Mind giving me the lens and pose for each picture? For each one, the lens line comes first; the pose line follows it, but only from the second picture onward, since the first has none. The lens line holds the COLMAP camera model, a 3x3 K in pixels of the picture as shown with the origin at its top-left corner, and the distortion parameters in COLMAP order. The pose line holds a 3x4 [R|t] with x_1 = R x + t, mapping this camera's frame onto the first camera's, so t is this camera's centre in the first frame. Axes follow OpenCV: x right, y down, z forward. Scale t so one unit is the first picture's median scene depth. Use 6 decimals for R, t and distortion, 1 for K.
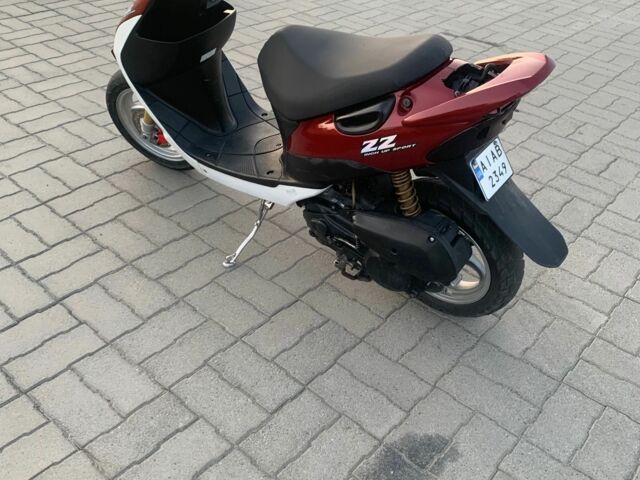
lens RADIAL K [[643.9, 0, 319.5], [0, 643.9, 242.5], [0, 0, 1]] dist [0.144707, -0.371560]
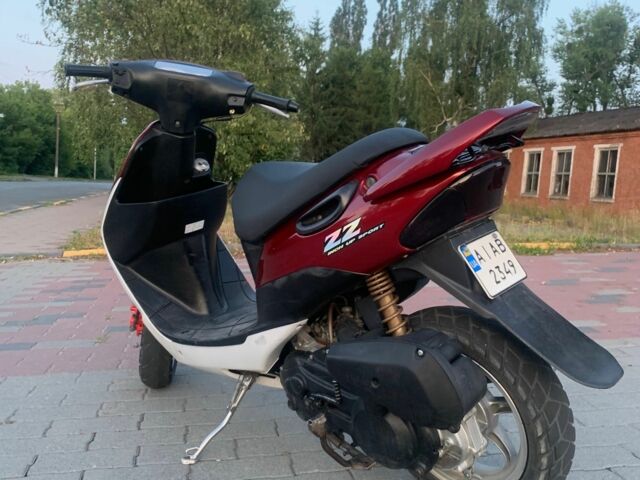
lens RADIAL K [[643.9, 0, 319.5], [0, 643.9, 242.5], [0, 0, 1]] dist [0.144707, -0.371560]
pose [[0.990518, -0.055554, -0.125651, 0.159926], [-0.014223, 0.868216, -0.495983, 0.248176], [0.136646, 0.493067, 0.859193, 0.302099]]
